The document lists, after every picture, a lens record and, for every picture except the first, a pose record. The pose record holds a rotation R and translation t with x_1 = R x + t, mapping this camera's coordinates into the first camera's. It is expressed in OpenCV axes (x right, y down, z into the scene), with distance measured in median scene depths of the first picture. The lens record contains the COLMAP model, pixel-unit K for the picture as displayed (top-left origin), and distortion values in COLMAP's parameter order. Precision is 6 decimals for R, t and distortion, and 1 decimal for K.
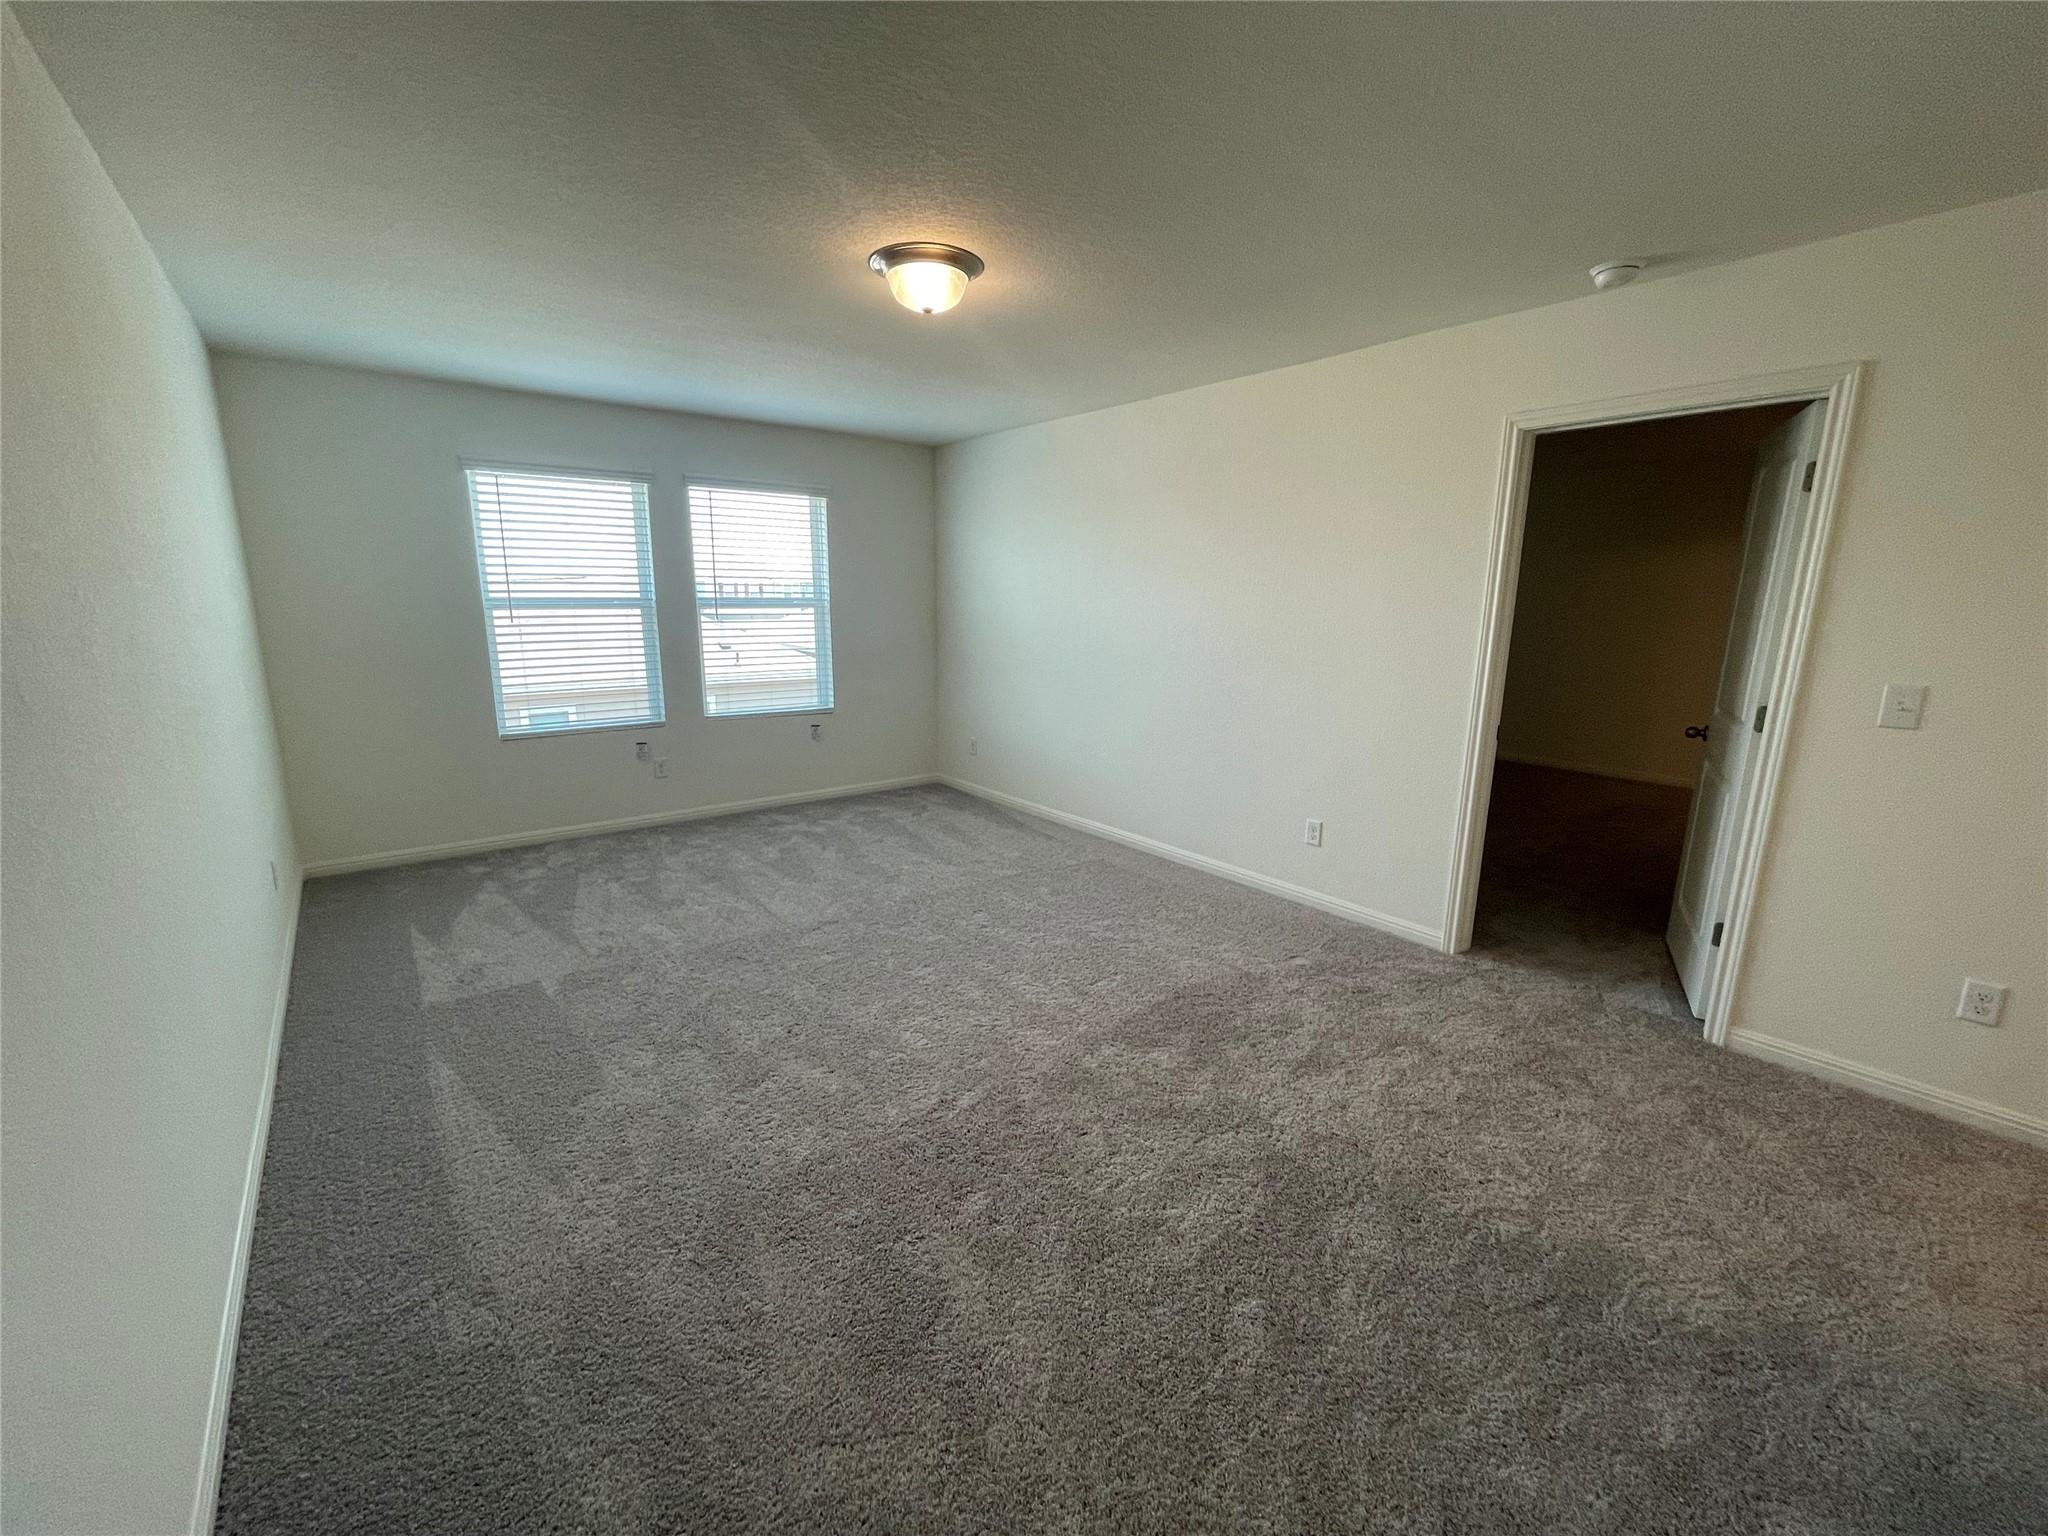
lens RADIAL K [[835.4, 0, 1022.3], [0, 835.4, 771.3], [0, 0, 1]] dist [0.001519, -0.001872]
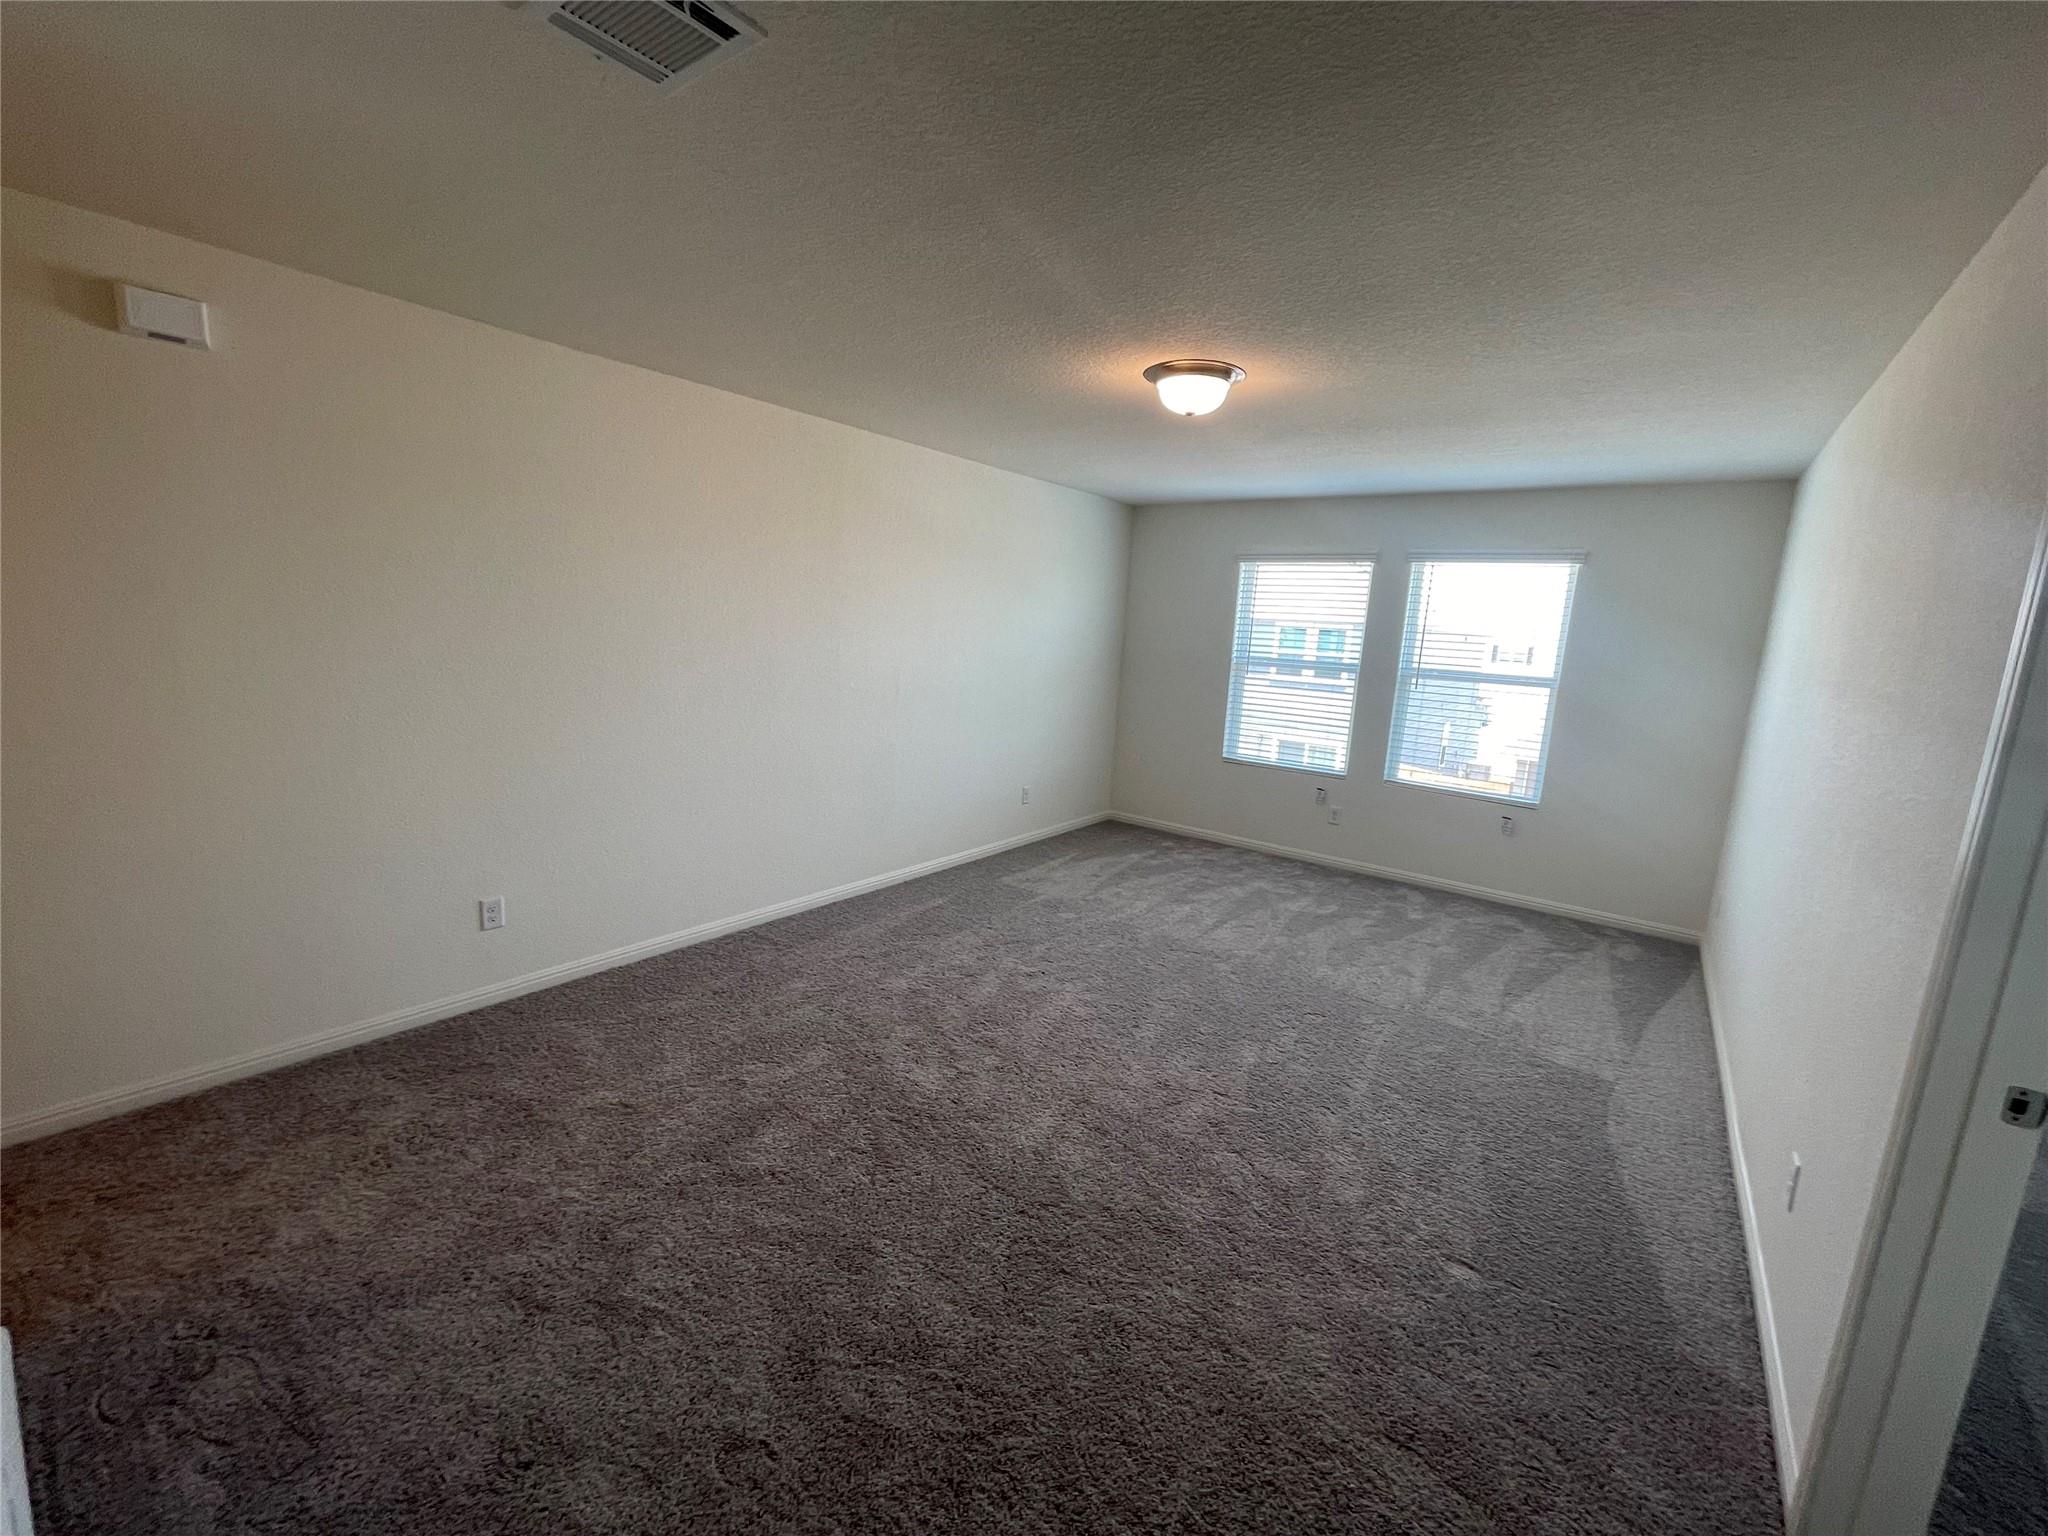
lens RADIAL K [[835.4, 0, 1021.9], [0, 835.4, 776.9], [0, 0, 1]] dist [0.001519, -0.001872]
pose [[0.258641, 0.184266, -0.948236, 0.564301], [-0.255580, 0.959709, 0.116783, -0.086357], [0.931549, 0.212145, 0.295315, 0.315465]]
